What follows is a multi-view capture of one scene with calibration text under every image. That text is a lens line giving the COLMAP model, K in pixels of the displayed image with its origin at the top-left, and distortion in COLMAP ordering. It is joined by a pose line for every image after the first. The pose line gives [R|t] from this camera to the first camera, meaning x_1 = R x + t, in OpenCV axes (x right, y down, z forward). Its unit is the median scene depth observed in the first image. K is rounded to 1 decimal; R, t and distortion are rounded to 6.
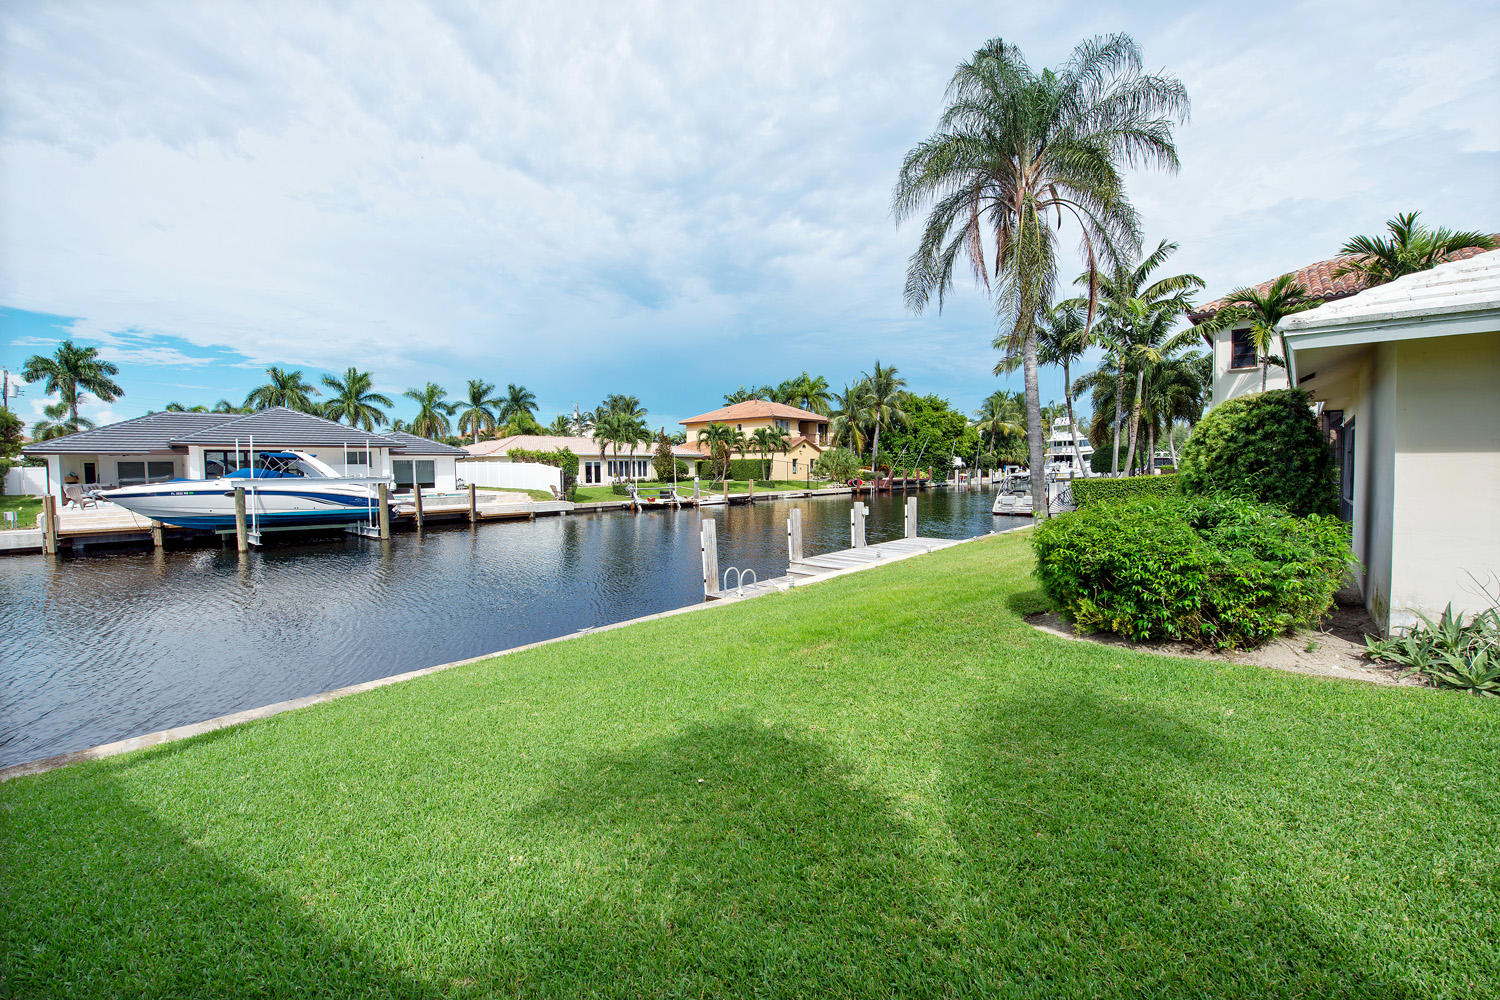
lens RADIAL K [[598.3, 0, 746.8], [0, 598.3, 497.1], [0, 0, 1]] dist [-0.011453, -0.000586]
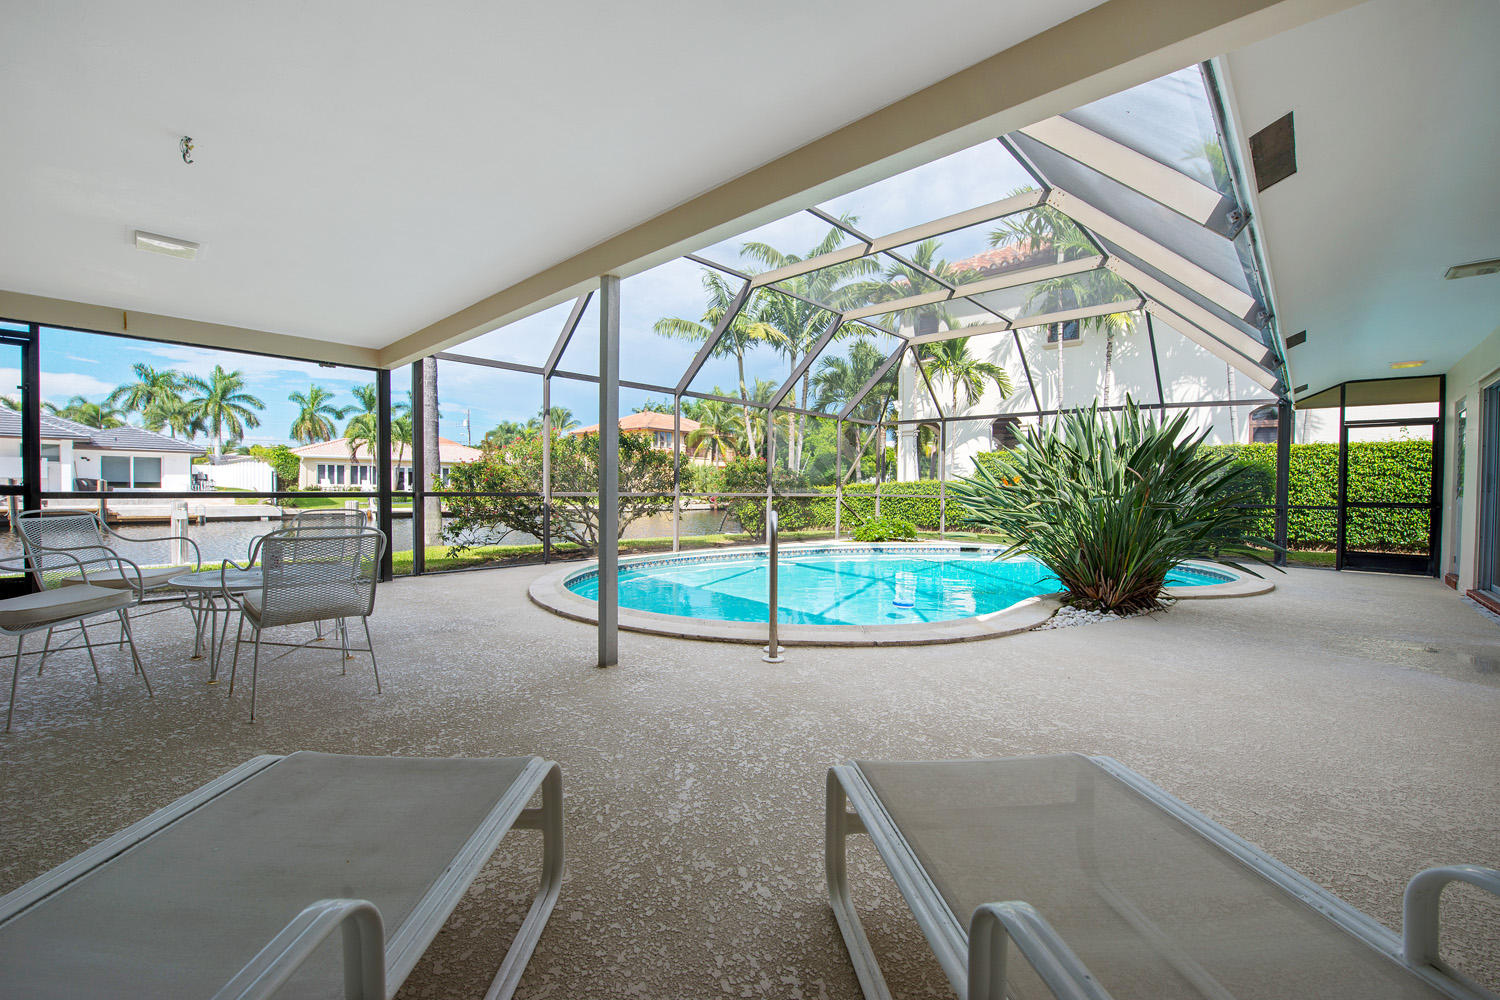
lens RADIAL K [[598.3, 0, 754.5], [0, 598.3, 502.8], [0, 0, 1]] dist [-0.011453, -0.000586]
pose [[0.999664, 0.025869, -0.001742, 0.186529], [-0.025904, 0.999352, -0.024974, 0.002899], [0.001095, 0.025011, 0.999687, 0.048998]]
